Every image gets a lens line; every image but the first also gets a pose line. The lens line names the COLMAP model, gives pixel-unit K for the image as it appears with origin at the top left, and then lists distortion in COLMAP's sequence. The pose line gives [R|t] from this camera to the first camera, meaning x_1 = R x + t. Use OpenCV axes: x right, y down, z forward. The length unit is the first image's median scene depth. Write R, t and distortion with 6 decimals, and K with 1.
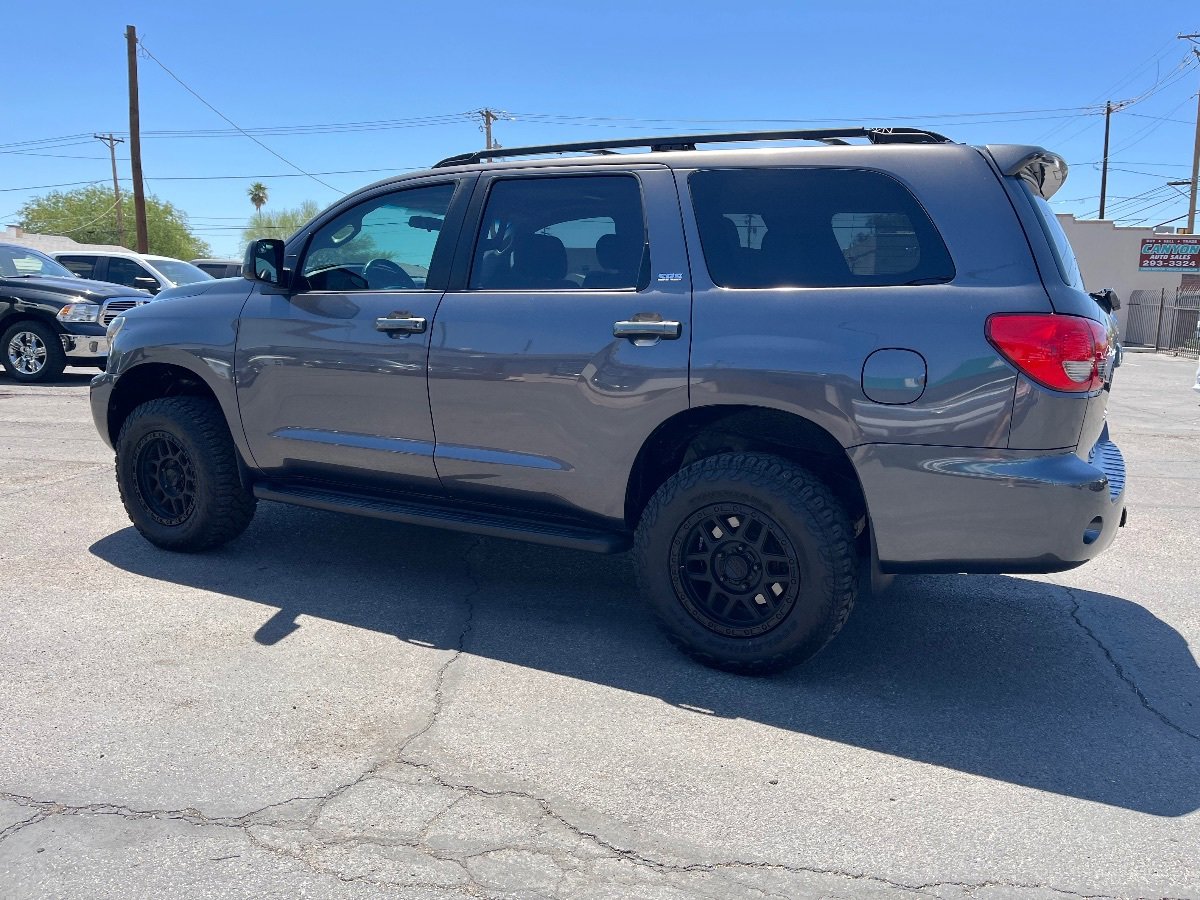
lens RADIAL K [[907.9, 0, 613.7], [0, 907.9, 445.9], [0, 0, 1]] dist [0.067734, -0.105315]
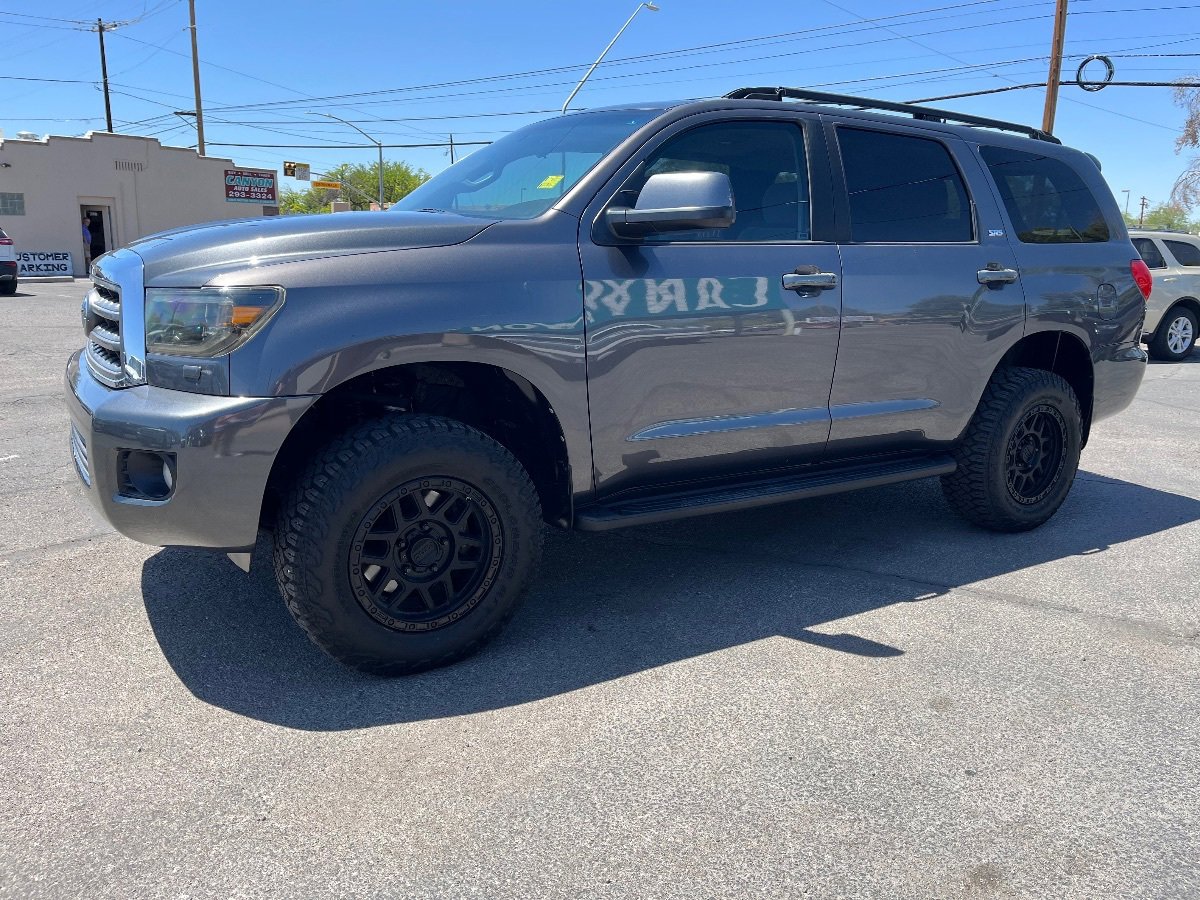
lens RADIAL K [[918.4, 0, 623.9], [0, 918.4, 431.1], [0, 0, 1]] dist [0.030311, -0.049649]
pose [[0.489342, -0.176557, 0.854033, -1.144696], [0.123370, 0.983458, 0.132625, -0.132702], [-0.863322, 0.040464, 0.503029, 0.724203]]
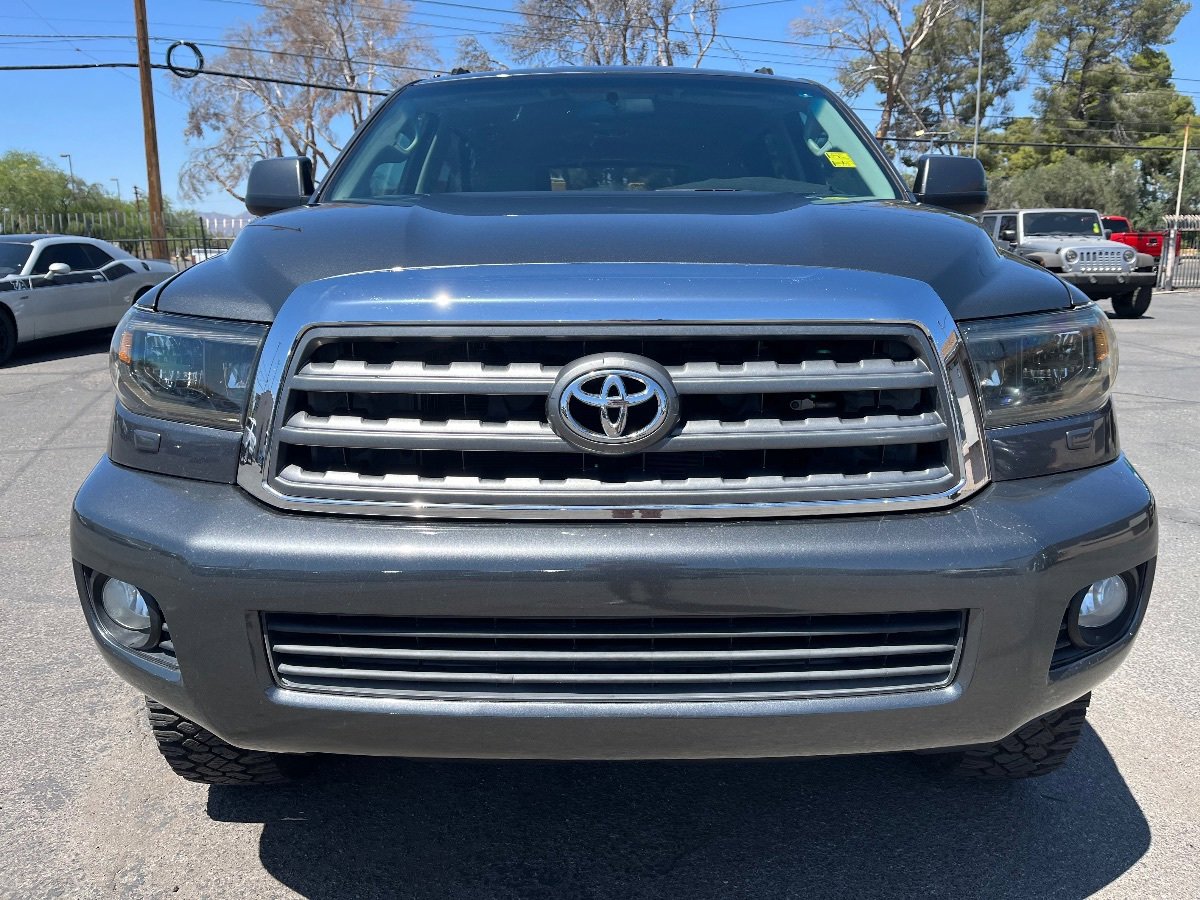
lens RADIAL K [[907.9, 0, 610.0], [0, 907.9, 446.9], [0, 0, 1]] dist [0.067734, -0.105315]
pose [[-0.457648, -0.205493, 0.865061, -0.984231], [0.141255, 0.943766, 0.298918, -0.290583], [-0.877841, 0.258994, -0.402886, 1.756269]]
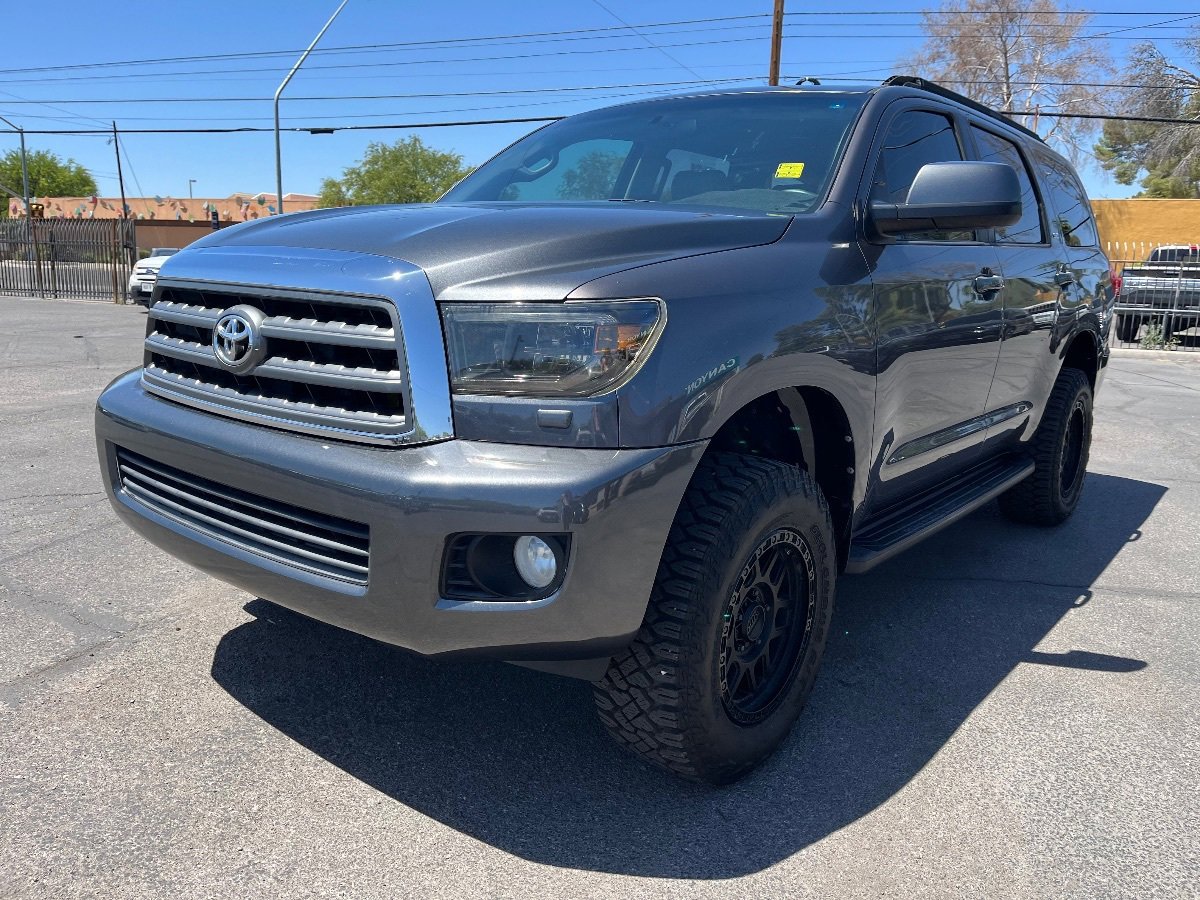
lens RADIAL K [[907.9, 0, 619.2], [0, 907.9, 444.0], [0, 0, 1]] dist [0.067734, -0.105315]
pose [[0.188391, -0.206685, 0.960099, -1.175608], [0.131470, 0.974112, 0.183905, -0.198229], [-0.973255, 0.091578, 0.210687, 1.223975]]
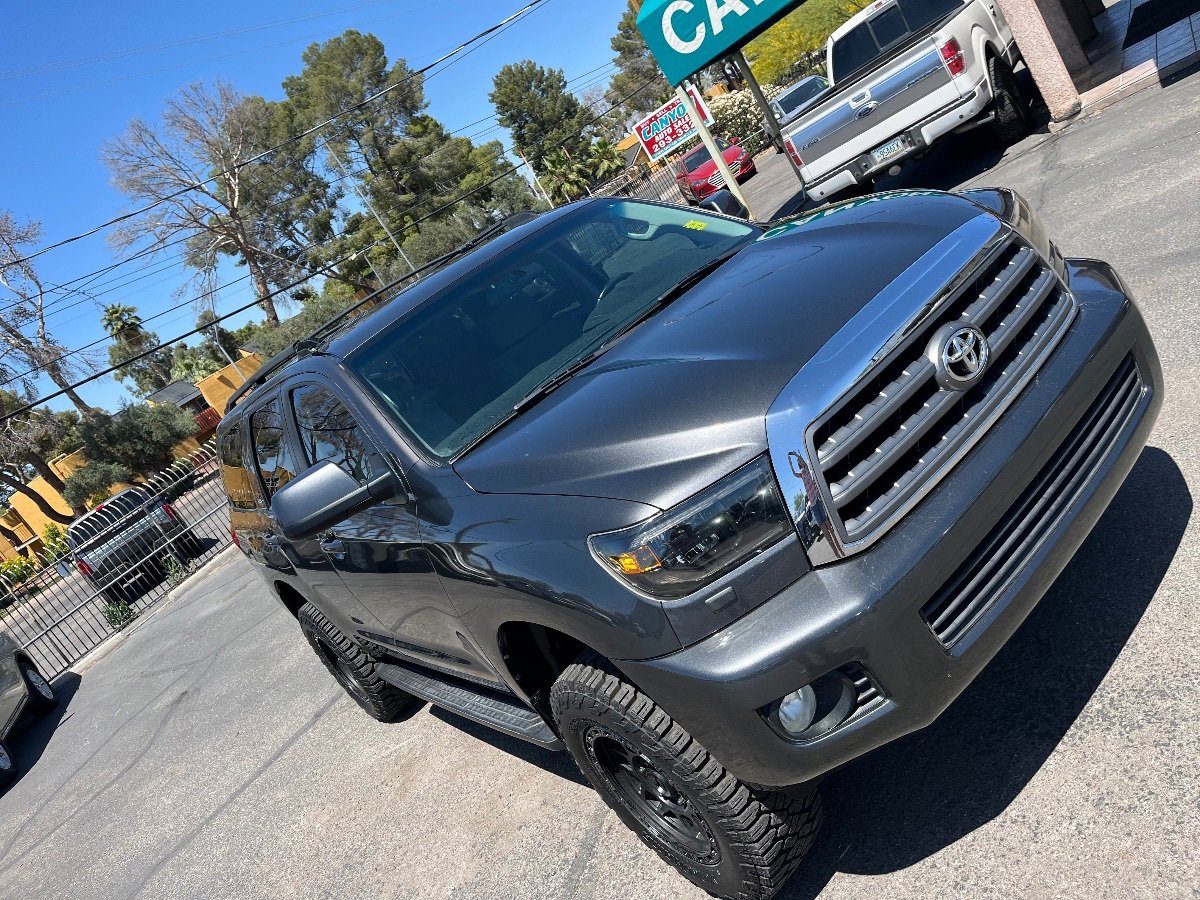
lens RADIAL K [[907.9, 0, 615.2], [0, 907.9, 434.8], [0, 0, 1]] dist [0.067734, -0.105315]
pose [[-0.784845, 0.328433, 0.525499, -0.758012], [0.556240, 0.747166, 0.363784, -0.509464], [-0.273156, 0.577818, -0.769098, 2.169519]]
